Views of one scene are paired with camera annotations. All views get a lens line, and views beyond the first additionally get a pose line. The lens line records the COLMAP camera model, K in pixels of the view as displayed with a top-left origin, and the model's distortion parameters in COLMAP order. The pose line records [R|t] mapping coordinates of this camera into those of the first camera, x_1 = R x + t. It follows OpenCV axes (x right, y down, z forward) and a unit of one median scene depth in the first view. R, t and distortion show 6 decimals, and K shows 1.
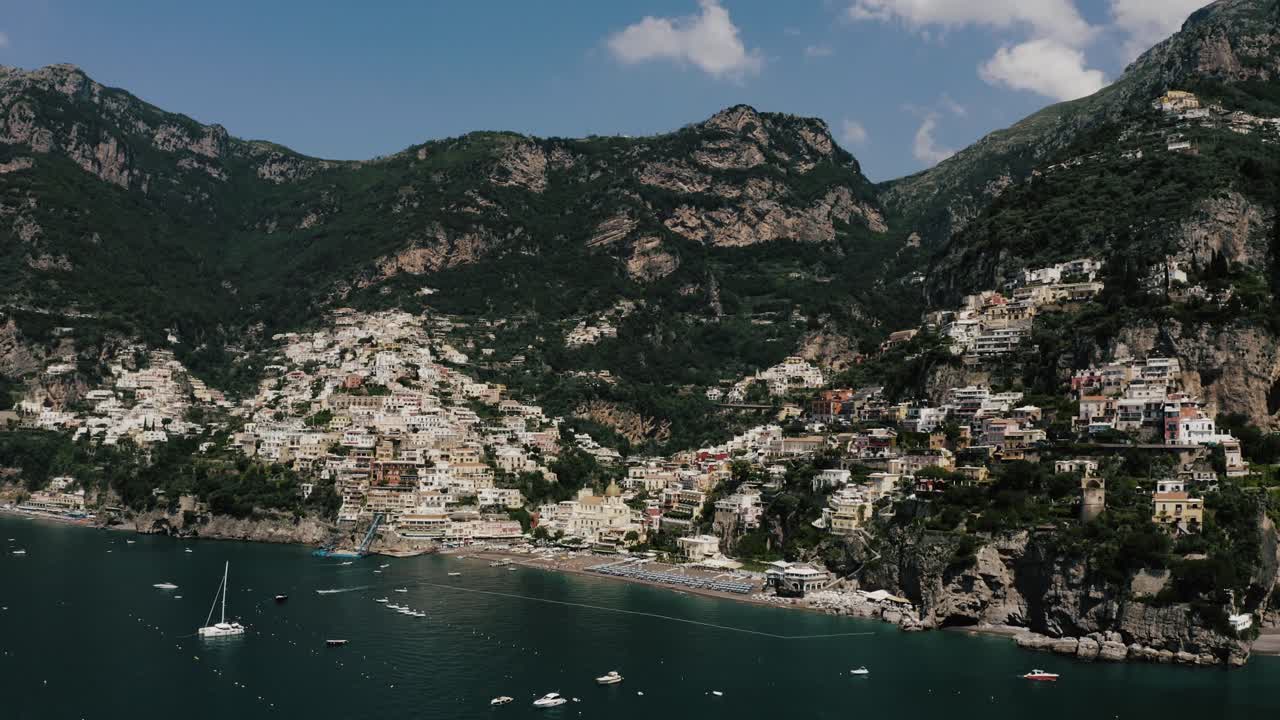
lens RADIAL K [[1050.1, 0, 645.0], [0, 1050.1, 353.4], [0, 0, 1]] dist [-0.189493, 0.030034]
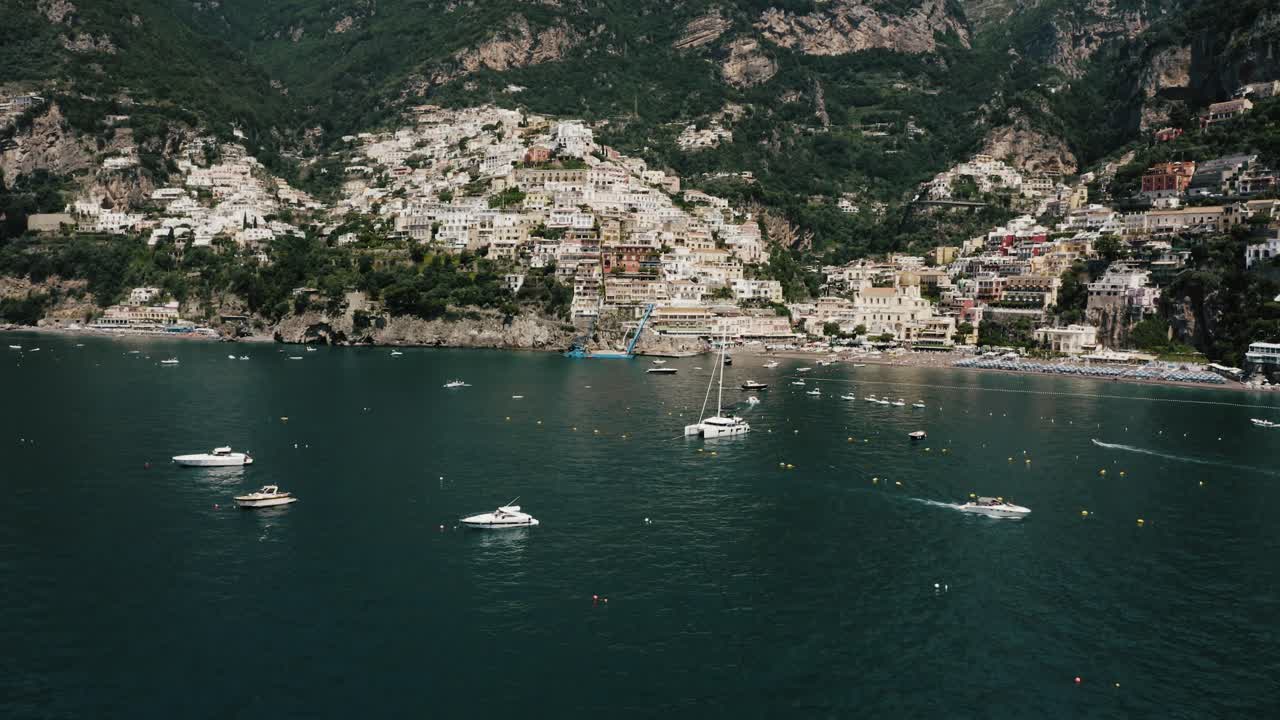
lens RADIAL K [[1050.1, 0, 658.6], [0, 1050.1, 354.9], [0, 0, 1]] dist [-0.189493, 0.030034]
pose [[0.998627, 0.000182, 0.052376, -0.181717], [-0.007601, 0.989910, 0.141491, 0.051981], [-0.051822, -0.141695, 0.988553, 0.137070]]
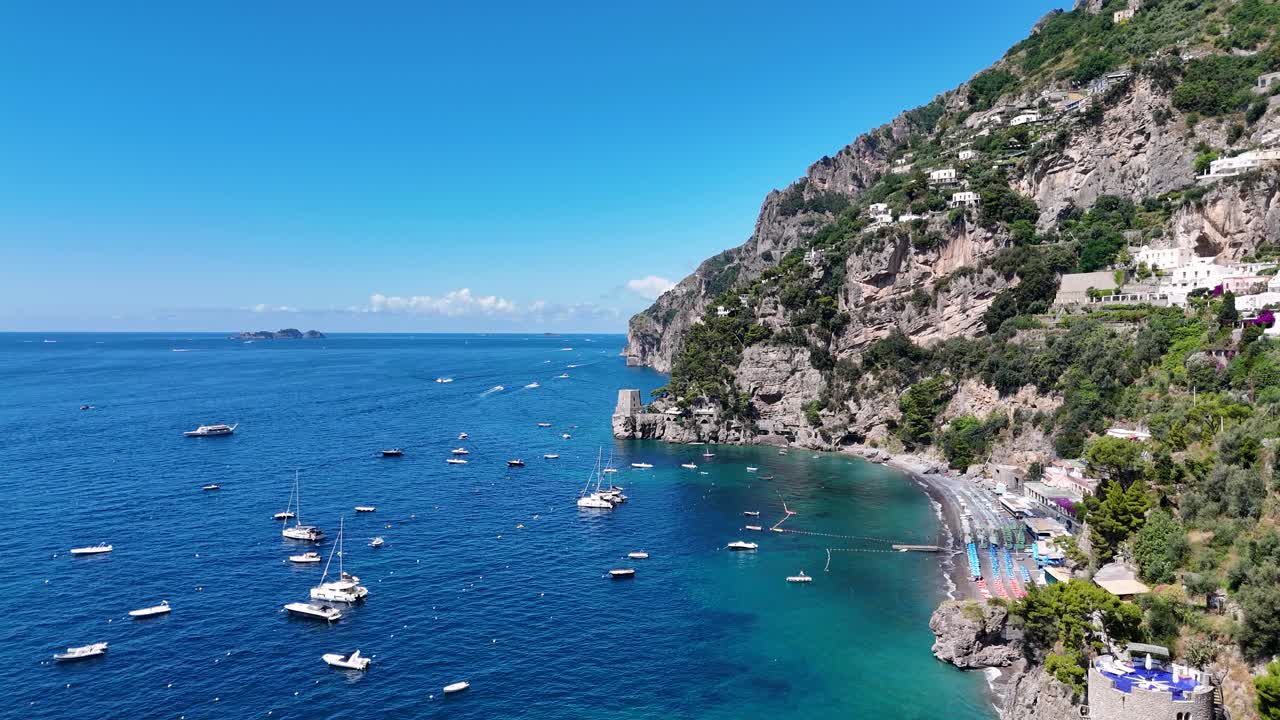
lens RADIAL K [[961.5, 0, 627.7], [0, 961.5, 363.0], [0, 0, 1]] dist [0.048165, -0.013293]
pose [[0.214419, 0.022382, -0.976485, -0.234193], [0.069496, 0.996854, 0.038109, 0.063237], [0.974266, -0.076033, 0.212189, 0.623299]]
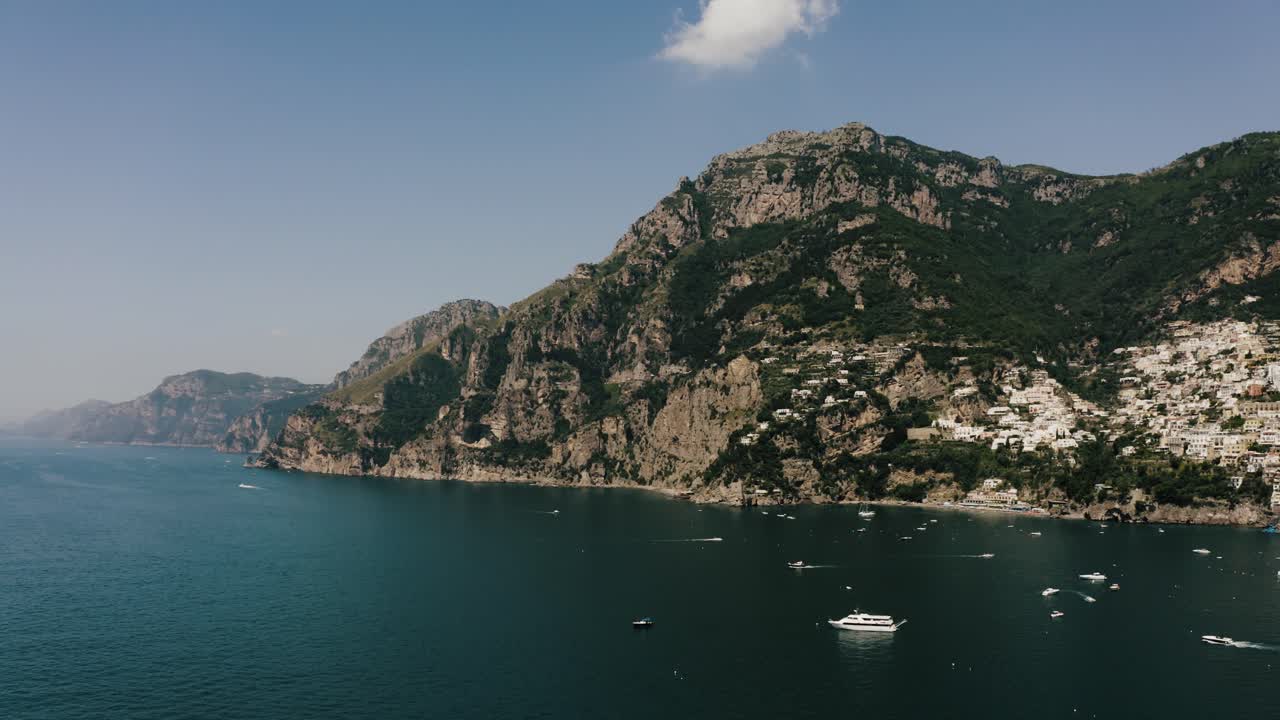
lens RADIAL K [[1050.1, 0, 636.7], [0, 1050.1, 355.2], [0, 0, 1]] dist [-0.189493, 0.030034]
pose [[0.777614, -0.062028, -0.625675, -0.103291], [0.060926, 0.997873, -0.023207, -0.023329], [0.625784, -0.020074, 0.779738, -0.243246]]
